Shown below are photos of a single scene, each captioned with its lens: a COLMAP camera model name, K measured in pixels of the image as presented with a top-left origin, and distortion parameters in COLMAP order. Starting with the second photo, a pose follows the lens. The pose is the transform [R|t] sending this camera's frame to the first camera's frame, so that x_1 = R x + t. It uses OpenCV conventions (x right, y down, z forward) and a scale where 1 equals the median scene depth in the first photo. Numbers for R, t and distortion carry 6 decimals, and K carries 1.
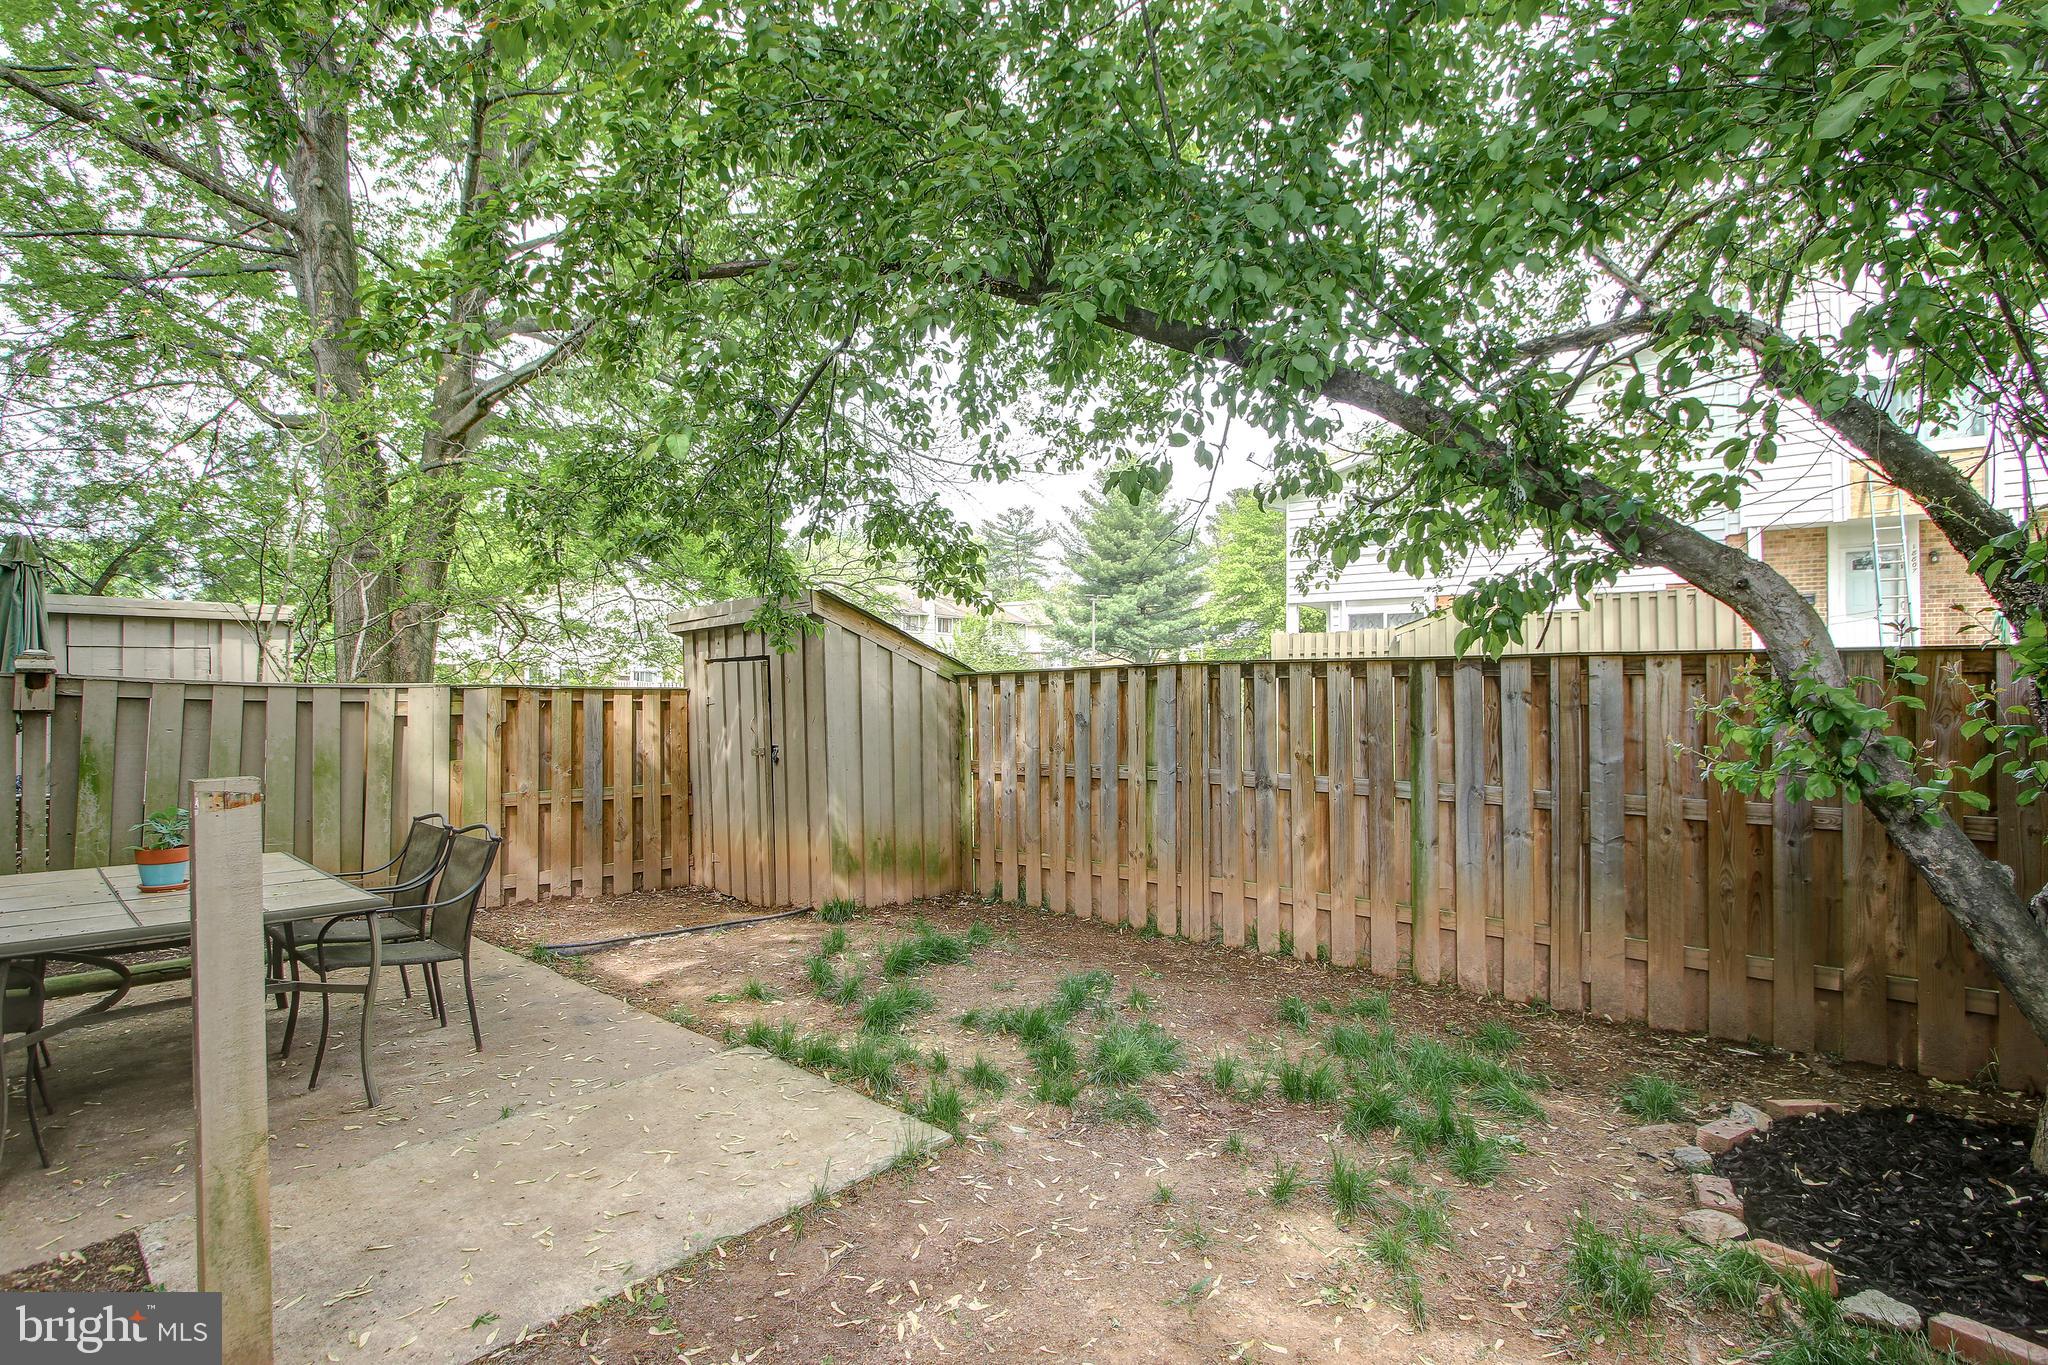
lens RADIAL K [[978.2, 0, 1037.4], [0, 978.2, 679.8], [0, 0, 1]] dist [-0.016716, 0.000770]
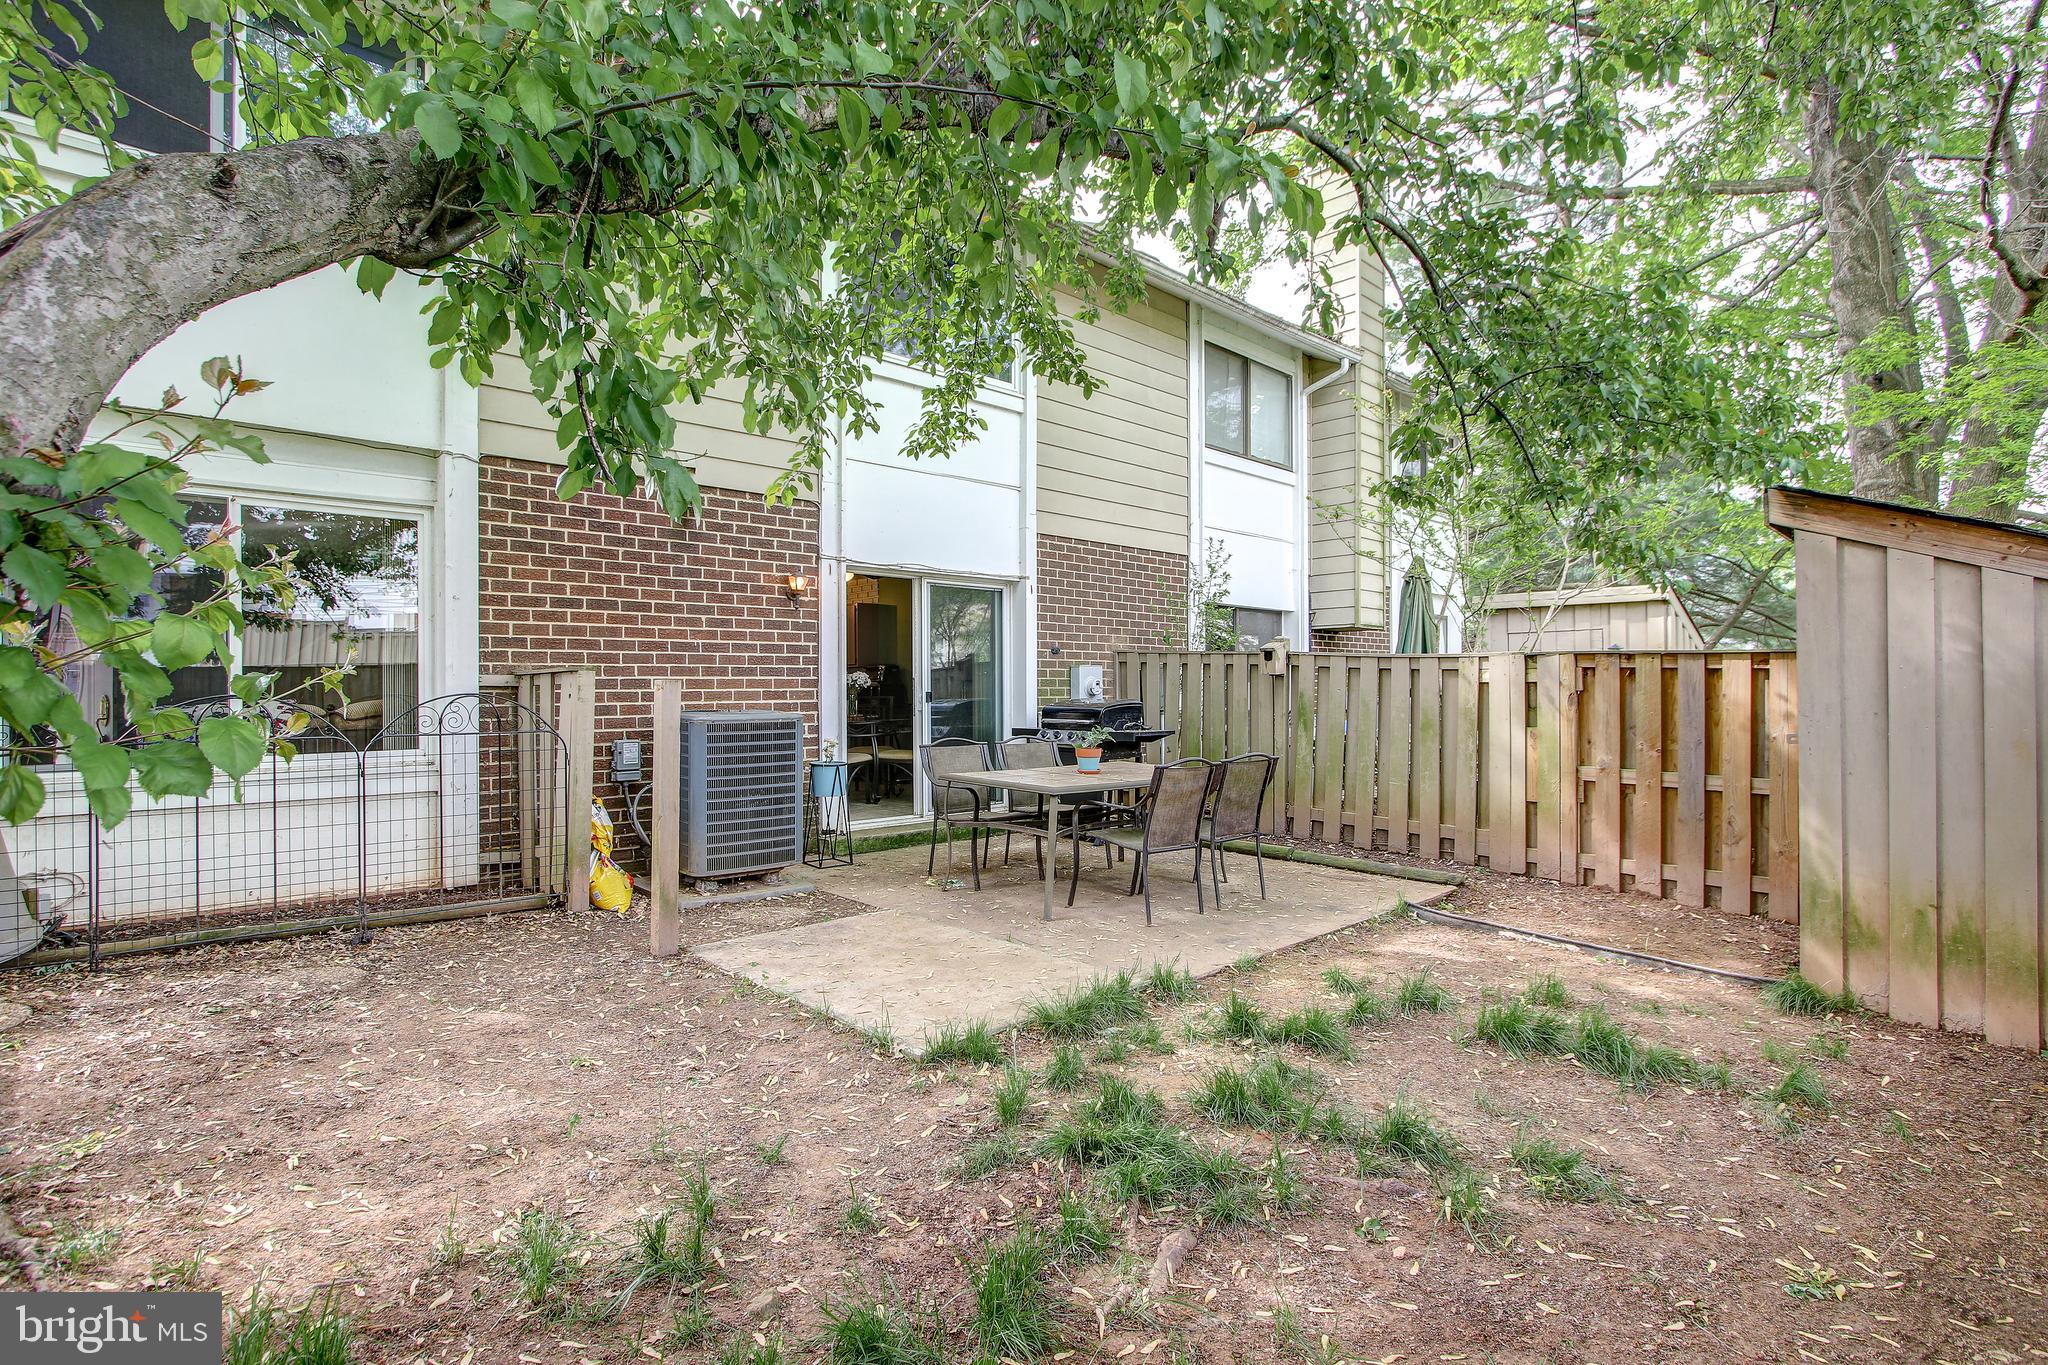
lens RADIAL K [[978.2, 0, 1034.5], [0, 978.2, 683.4], [0, 0, 1]] dist [-0.016716, 0.000770]
pose [[-0.064155, 0.002662, -0.997936, 0.440521], [0.008718, 0.999960, 0.002107, 0.030986], [0.997902, -0.008564, -0.064175, 0.552536]]
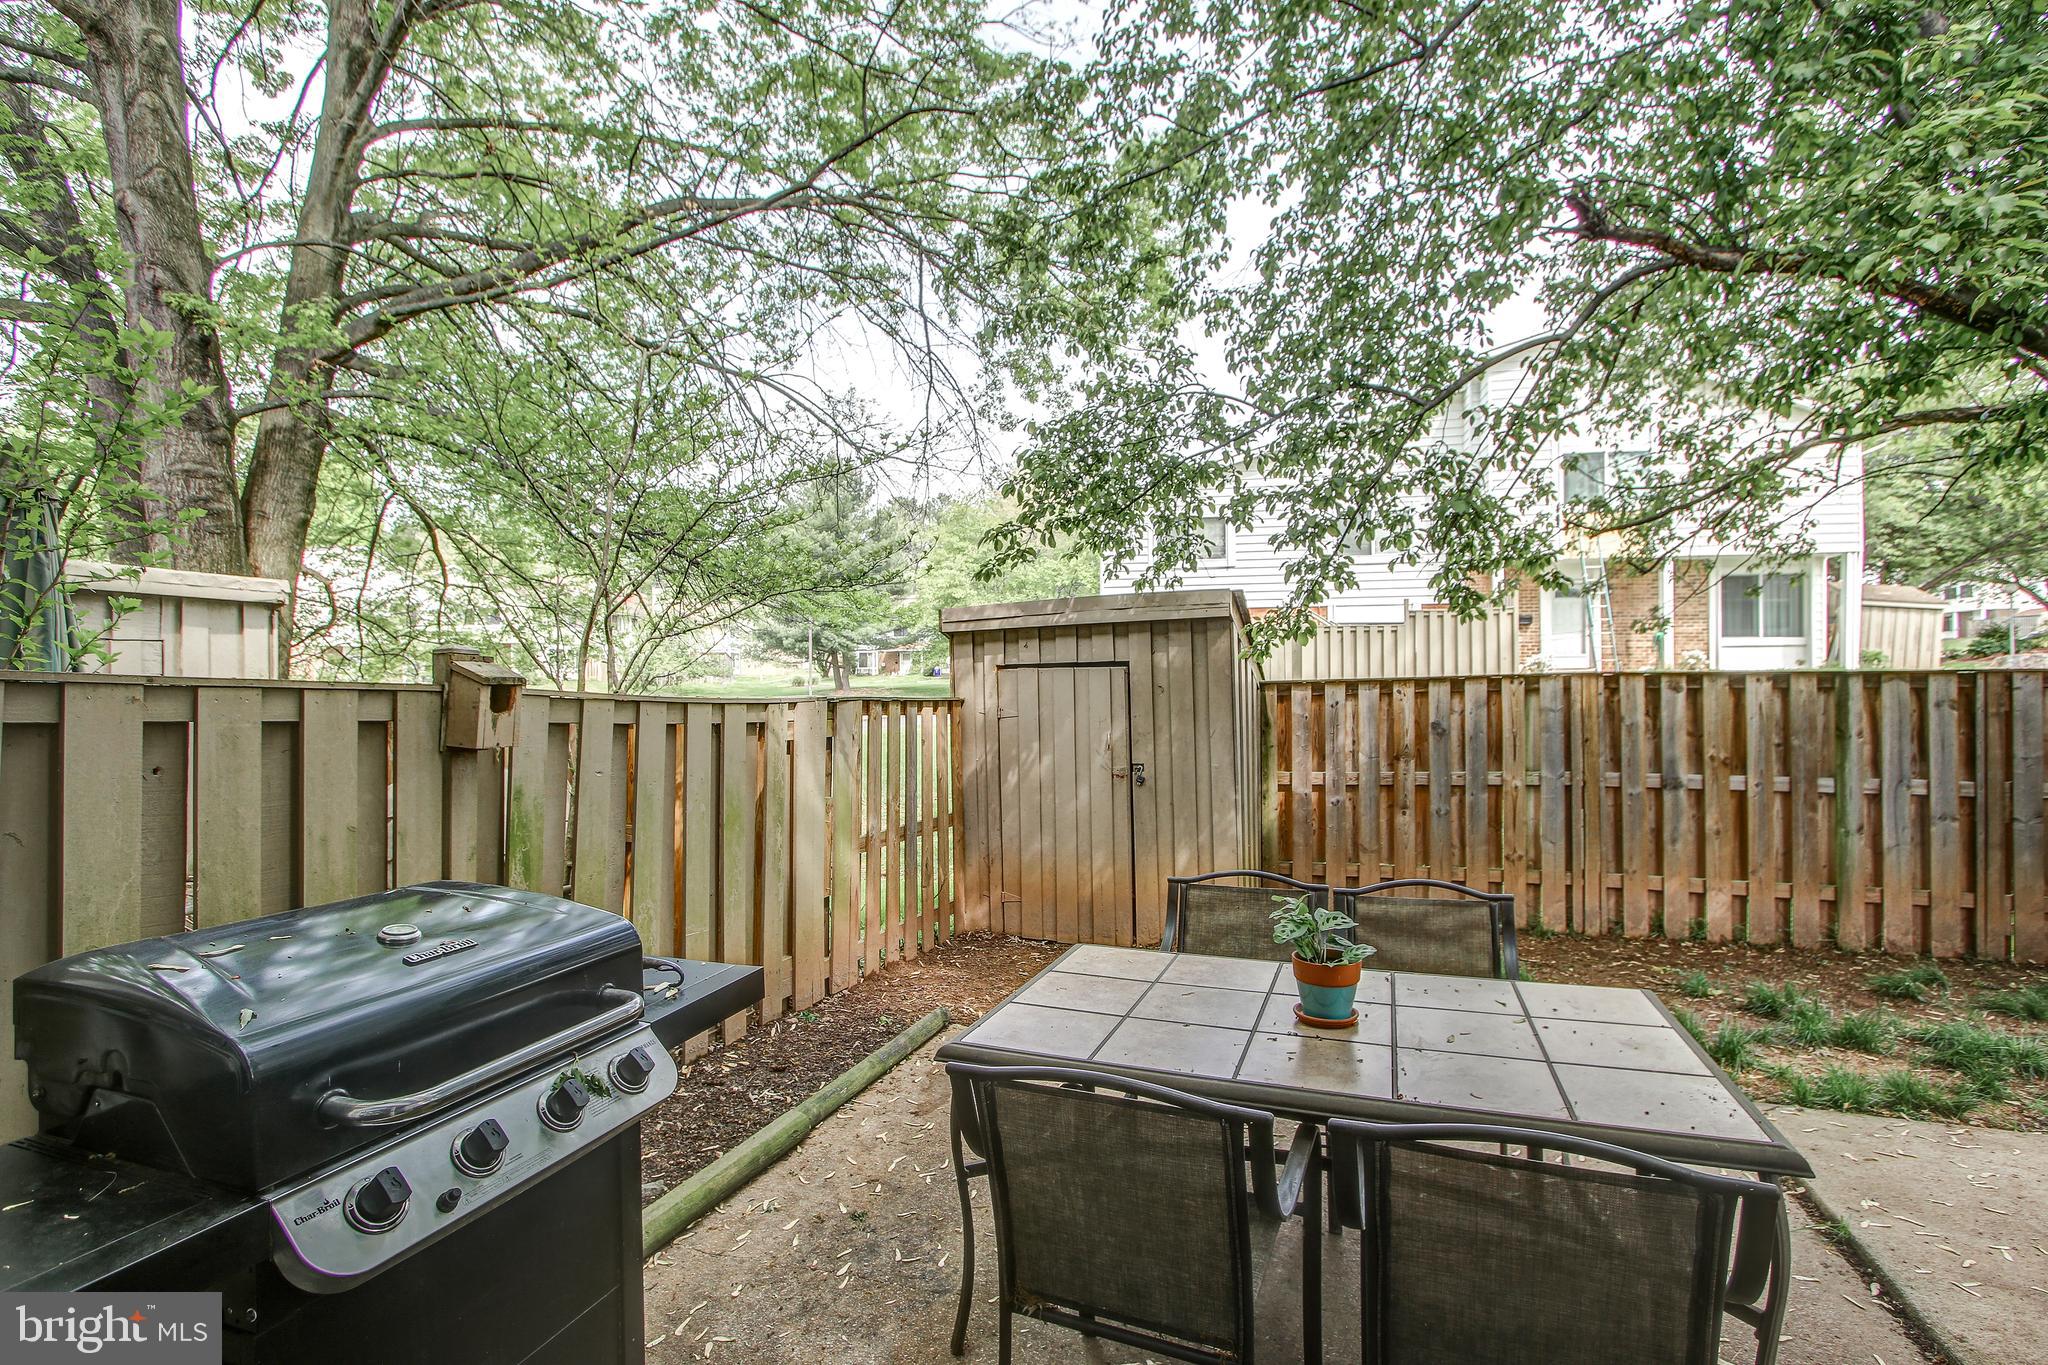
lens RADIAL K [[978.2, 0, 1017.3], [0, 978.2, 688.7], [0, 0, 1]] dist [-0.016716, 0.000770]
pose [[0.928824, -0.002317, 0.370514, -0.747042], [0.000680, 0.999989, 0.004550, -0.006109], [-0.370521, -0.003974, 0.928816, 0.230496]]
